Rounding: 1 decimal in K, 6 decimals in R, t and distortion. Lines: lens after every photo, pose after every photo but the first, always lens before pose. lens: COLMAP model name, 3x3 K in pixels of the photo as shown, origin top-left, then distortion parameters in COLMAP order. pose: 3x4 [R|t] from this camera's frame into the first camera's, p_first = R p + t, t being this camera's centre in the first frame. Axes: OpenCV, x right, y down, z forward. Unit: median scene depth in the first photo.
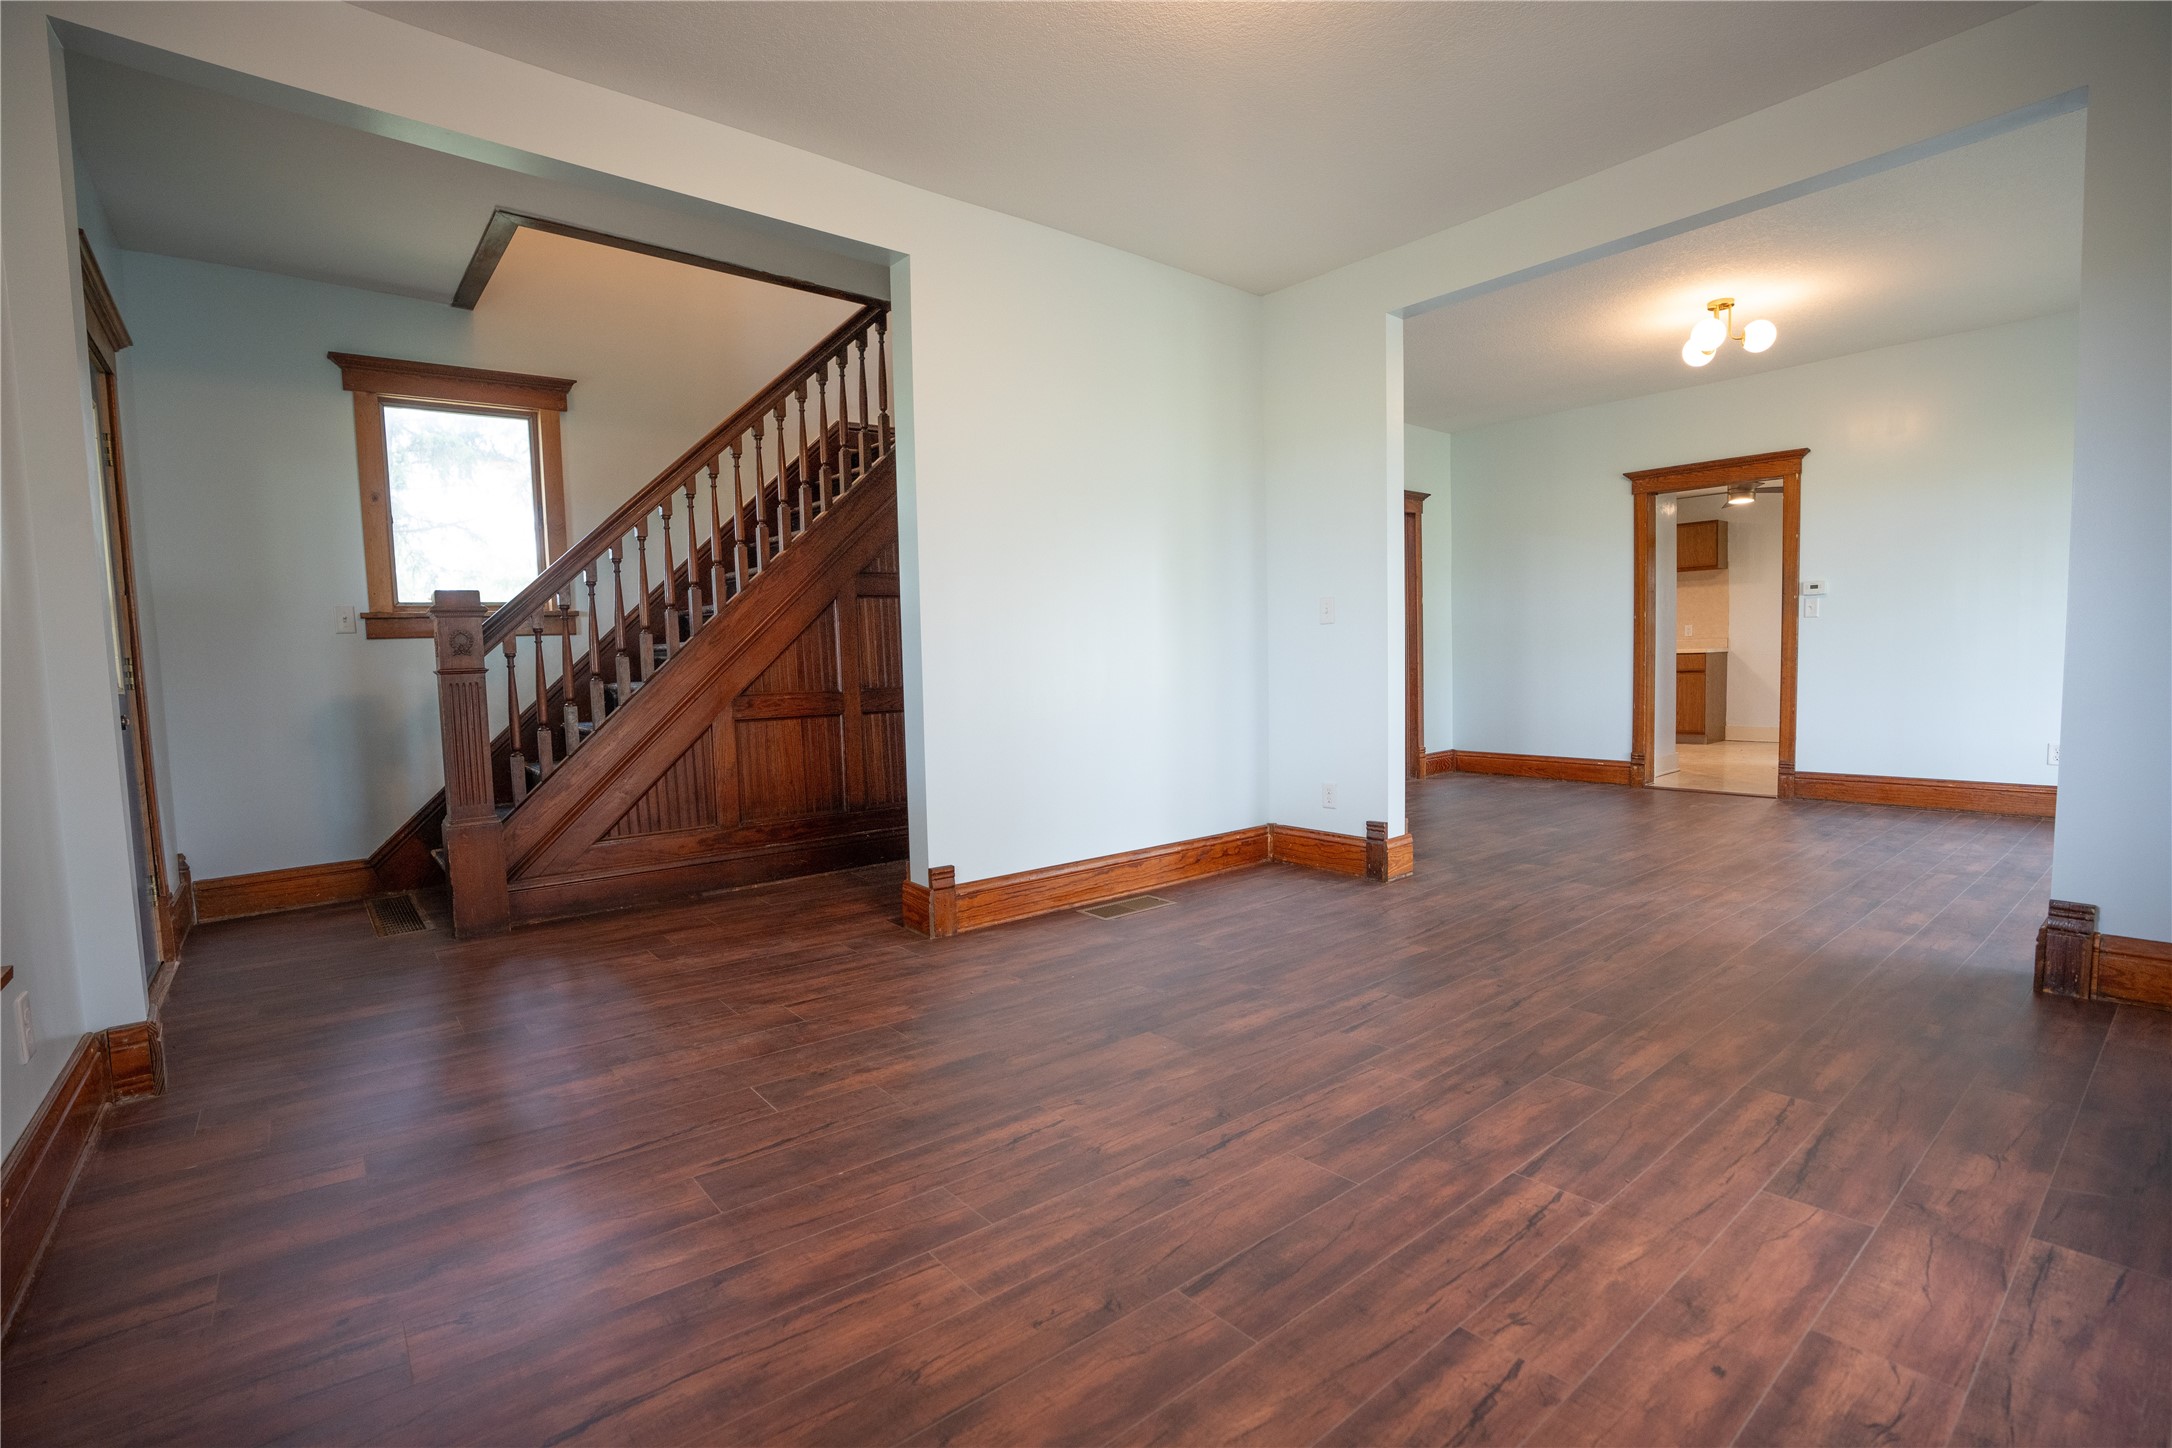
lens RADIAL K [[983.6, 0, 1085.4], [0, 983.6, 732.8], [0, 0, 1]] dist [-0.069929, 0.026023]
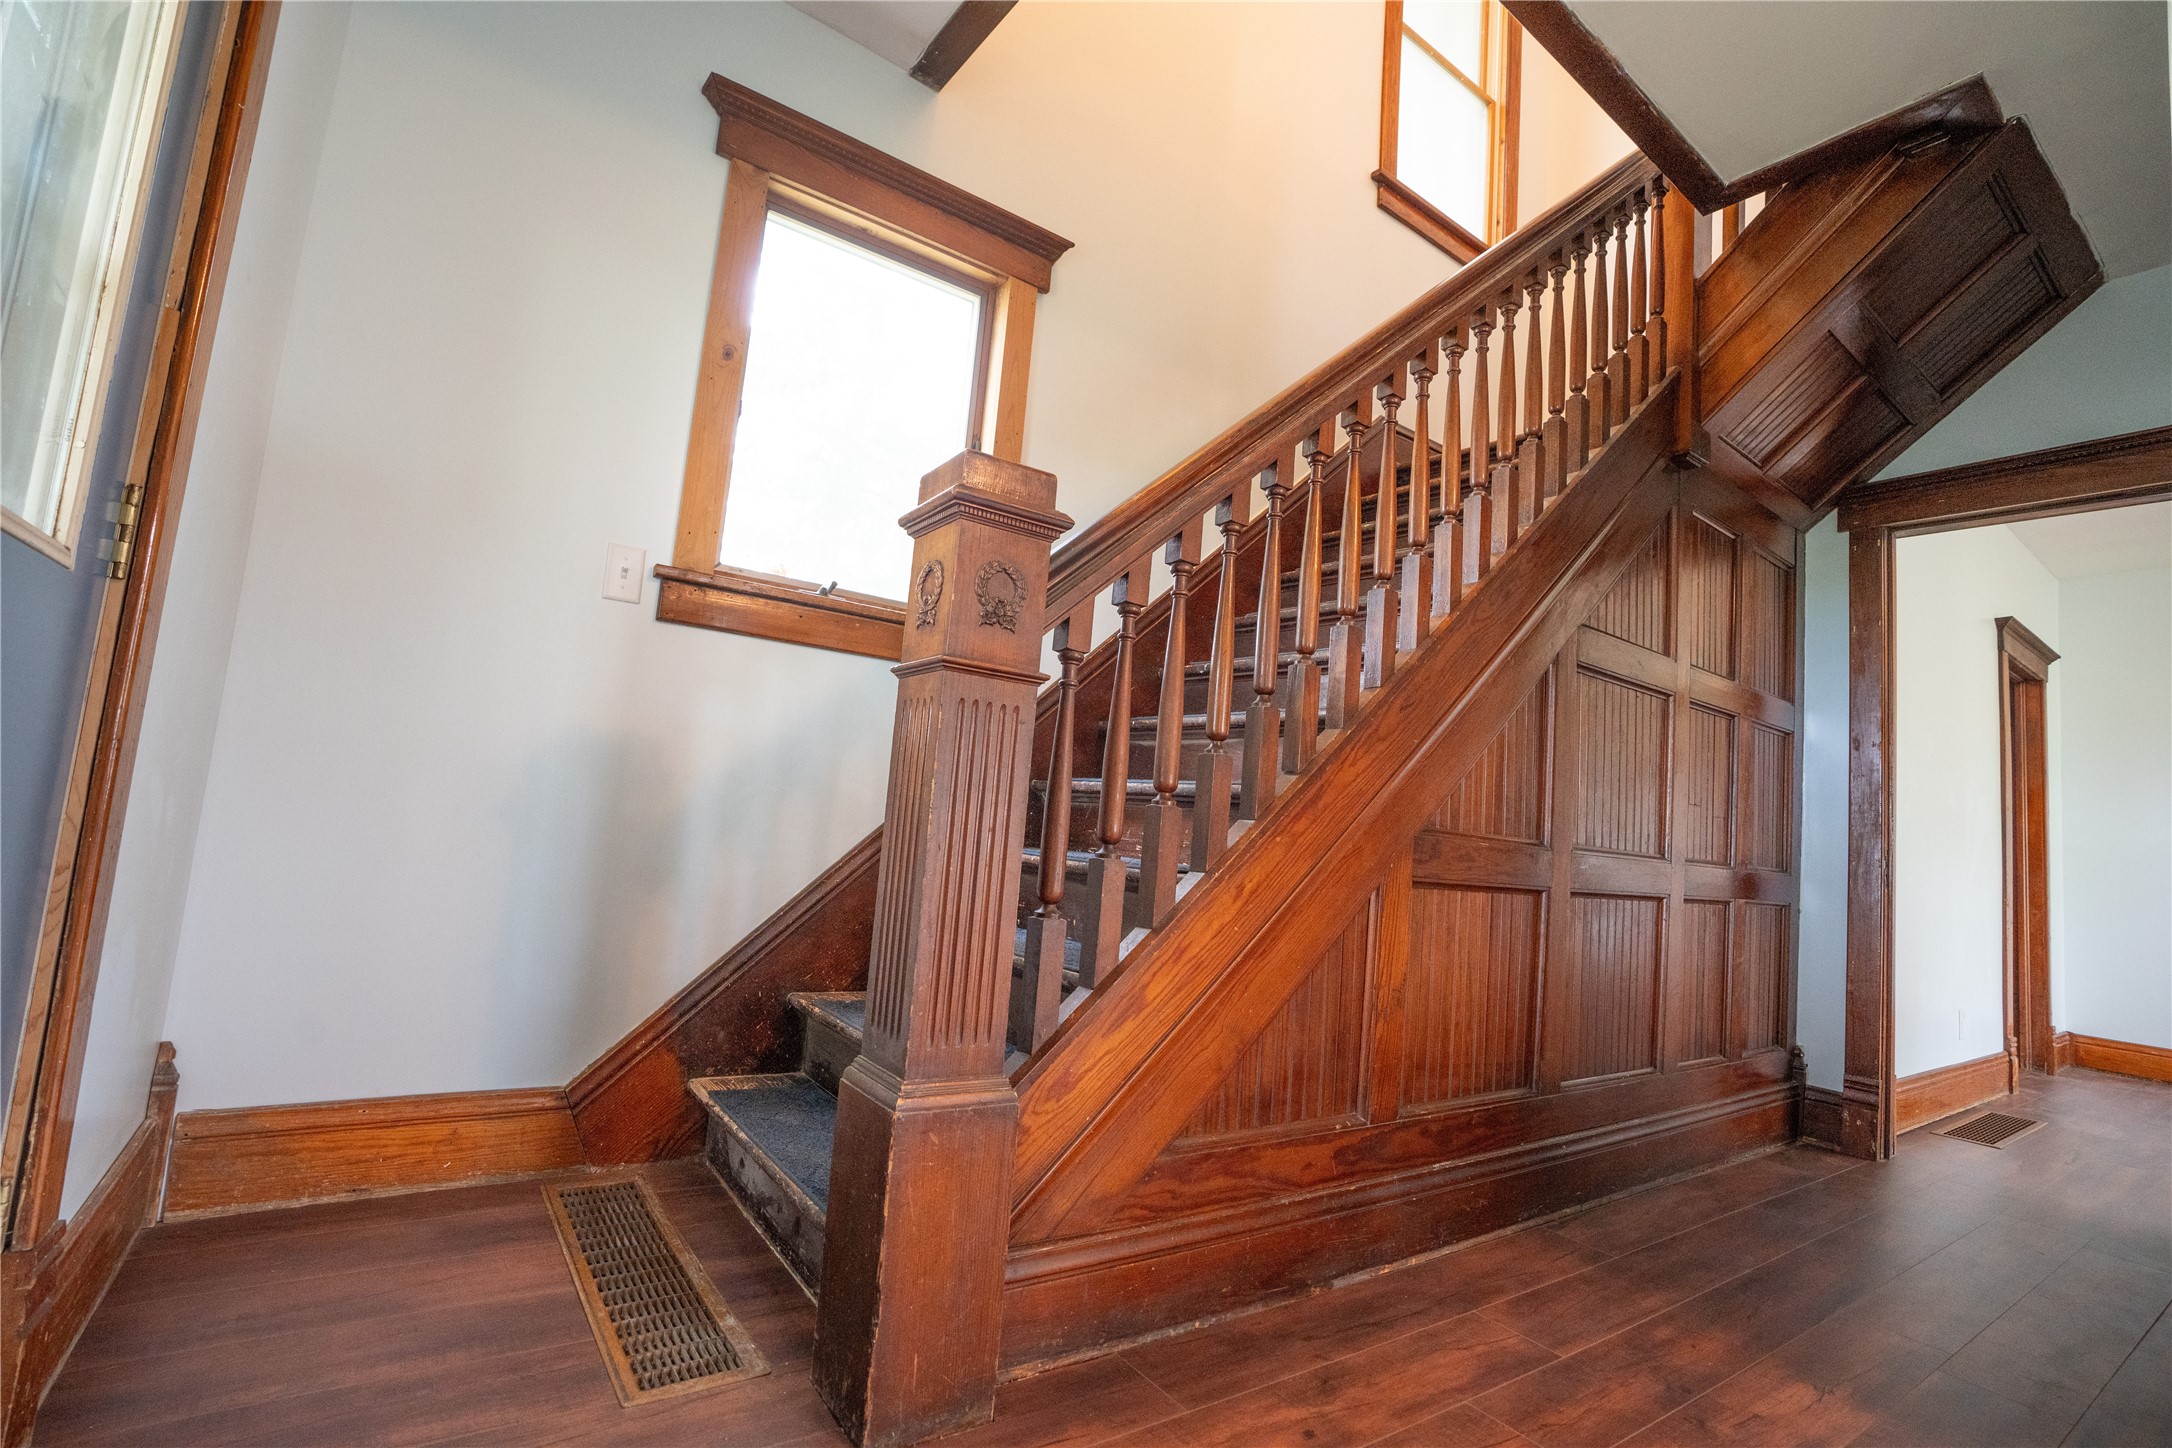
lens RADIAL K [[983.6, 0, 1085.4], [0, 983.6, 732.8], [0, 0, 1]] dist [-0.069929, 0.026023]
pose [[0.991122, 0.107336, -0.078457, -0.491724], [-0.119624, 0.977470, -0.173905, 0.017404], [0.058023, 0.181747, 0.981632, 0.537384]]
